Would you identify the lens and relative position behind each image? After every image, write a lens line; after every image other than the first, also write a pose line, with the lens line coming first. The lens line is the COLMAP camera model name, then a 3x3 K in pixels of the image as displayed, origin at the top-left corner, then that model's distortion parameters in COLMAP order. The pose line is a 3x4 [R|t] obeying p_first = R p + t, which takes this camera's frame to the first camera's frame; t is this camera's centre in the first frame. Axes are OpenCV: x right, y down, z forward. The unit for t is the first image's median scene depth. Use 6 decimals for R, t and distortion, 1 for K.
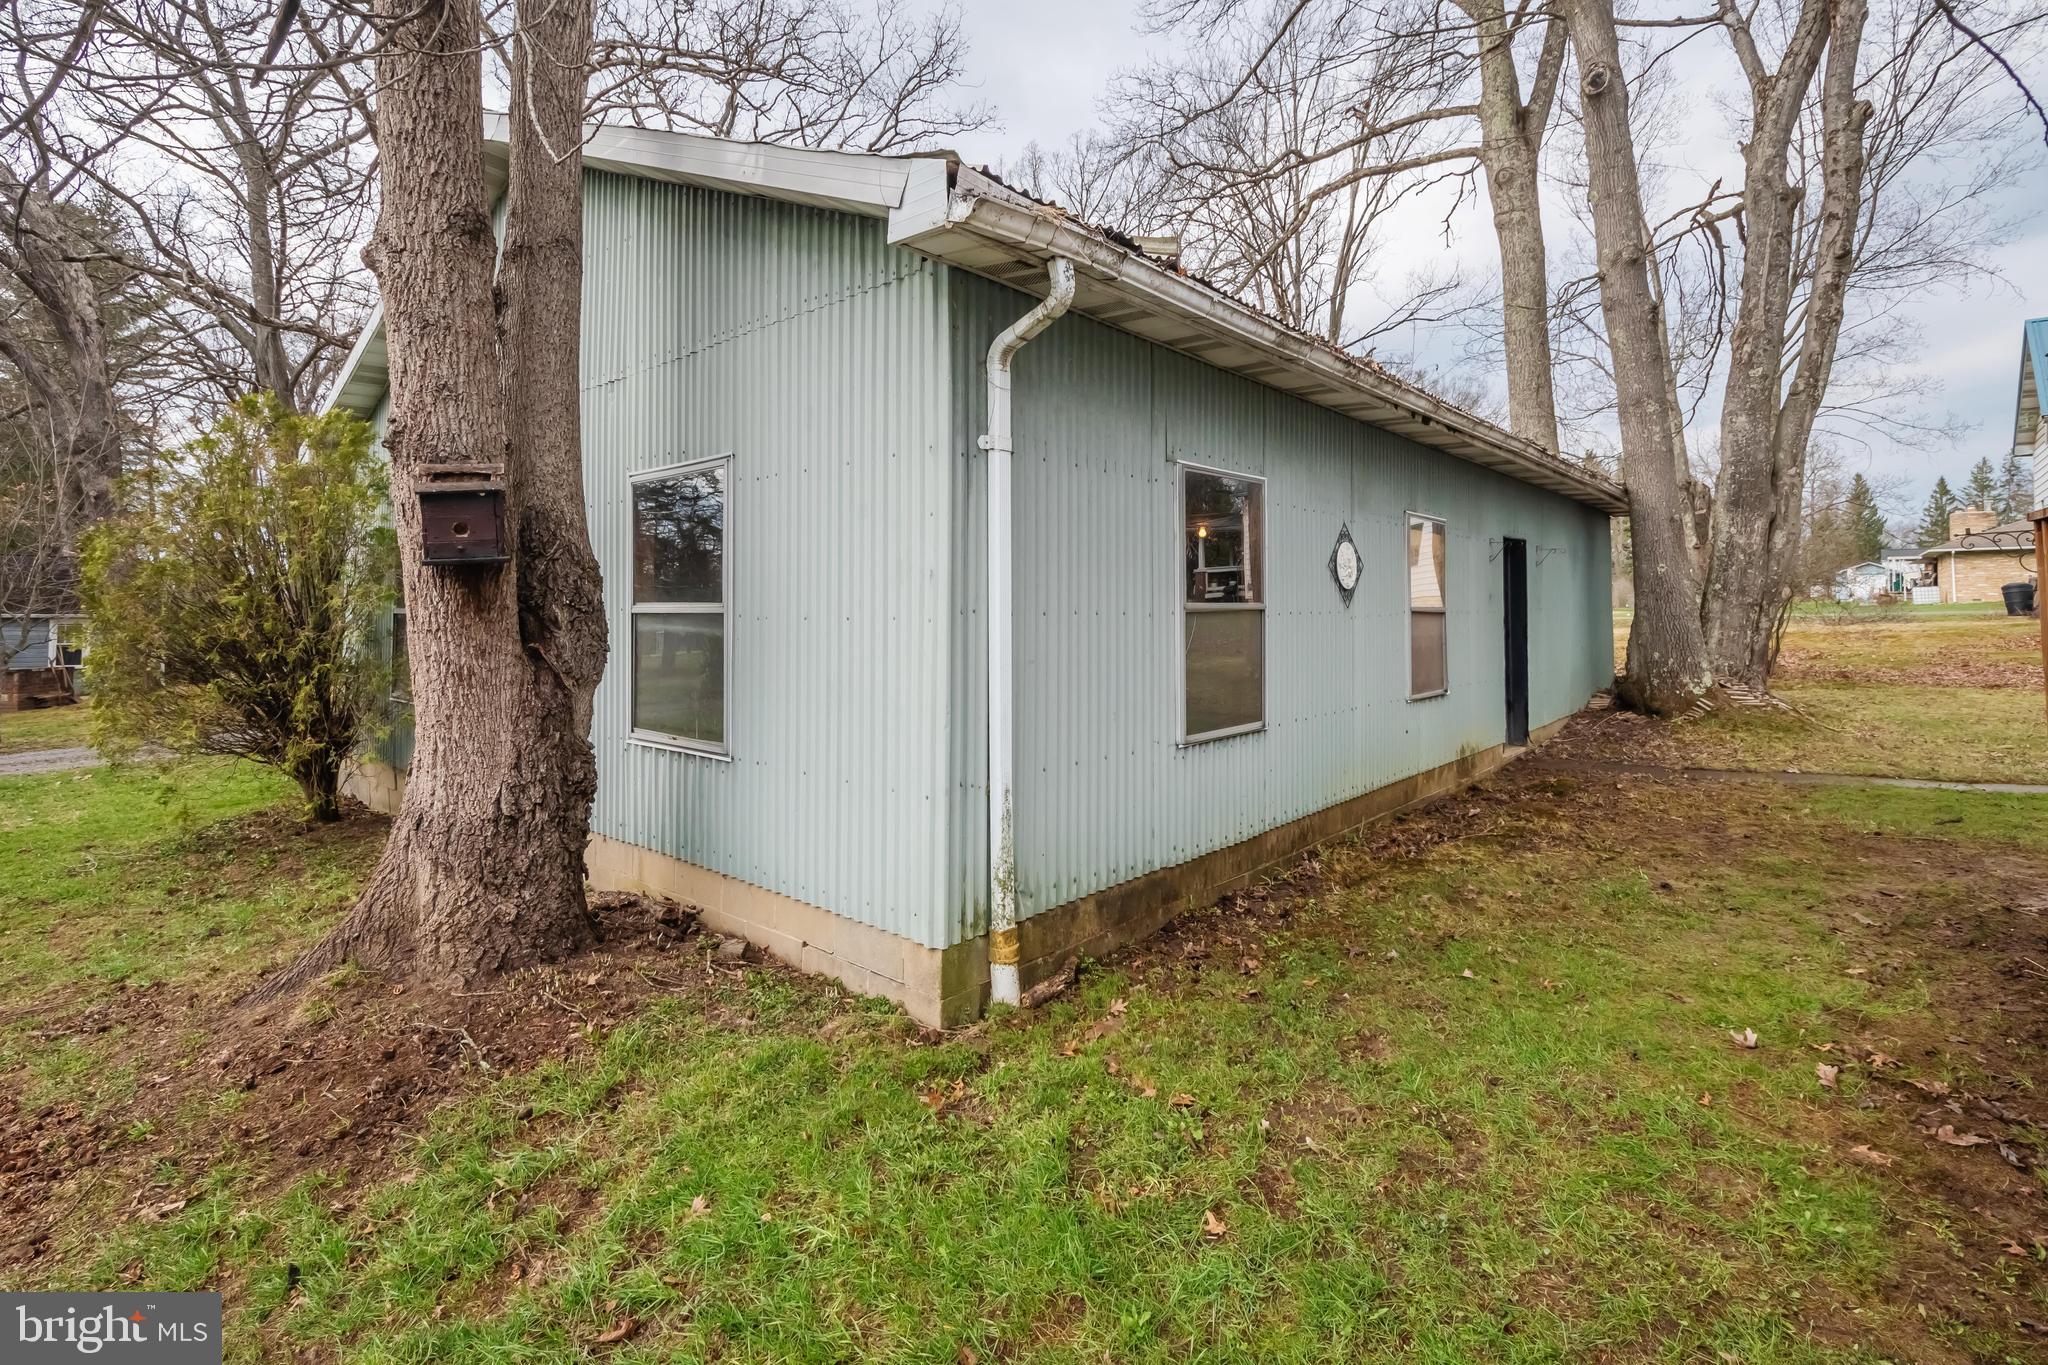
lens RADIAL K [[898.9, 0, 1021.6], [0, 898.9, 668.8], [0, 0, 1]] dist [0.002173, 0.000568]
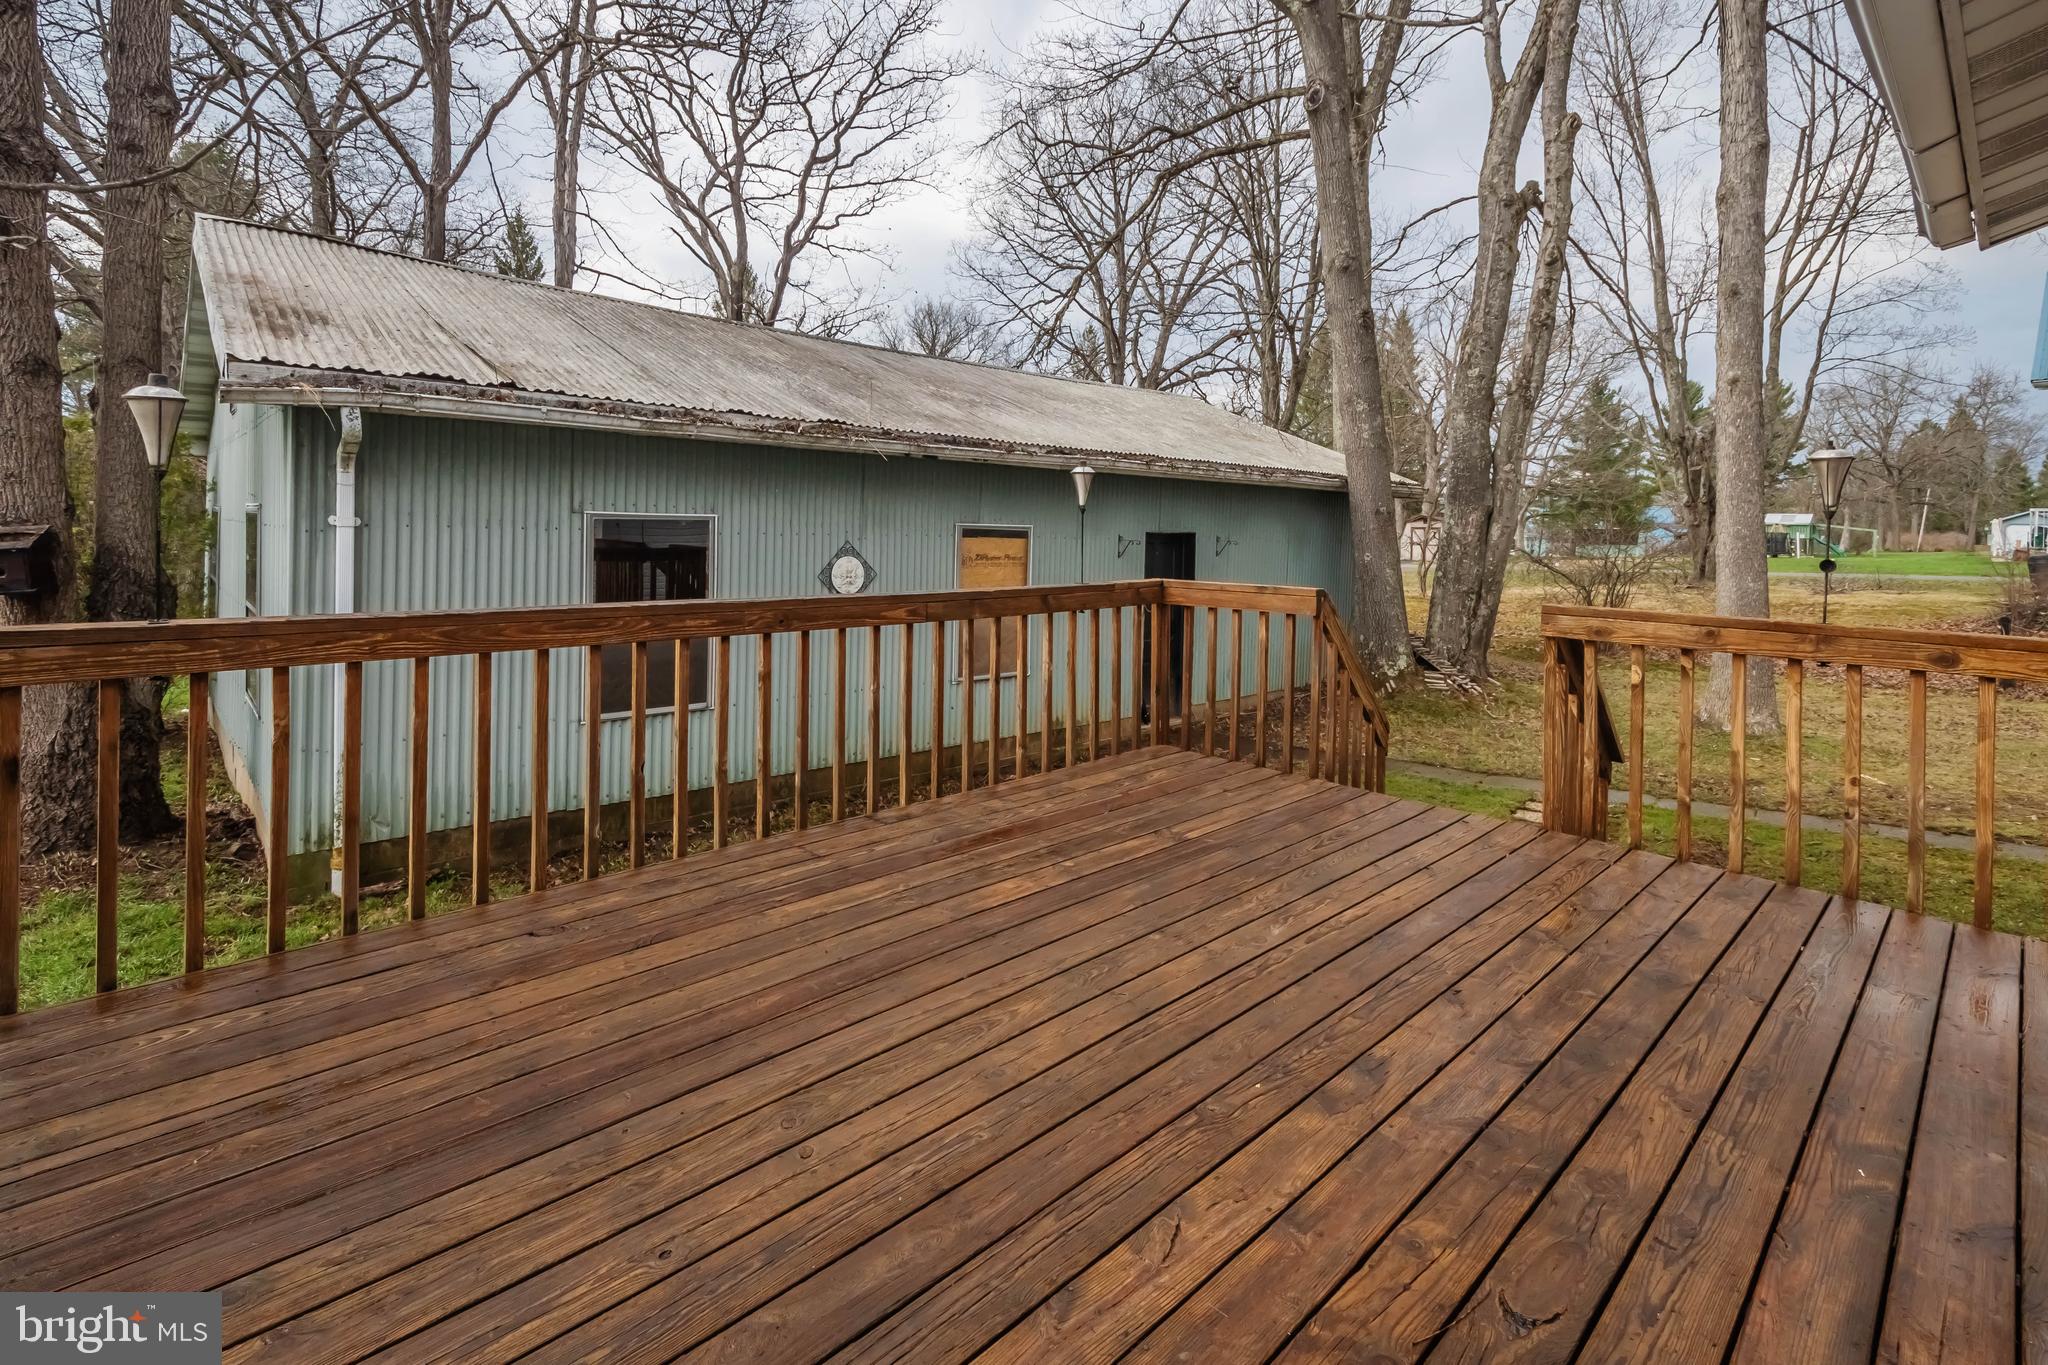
lens RADIAL K [[953.0, 0, 1101.2], [0, 953.0, 615.2], [0, 0, 1]] dist [0.004112, -0.000156]
pose [[0.993602, 0.037934, -0.106381, 0.528046], [-0.034164, 0.998729, 0.037045, -0.075006], [0.107652, -0.033173, 0.993635, -0.165182]]
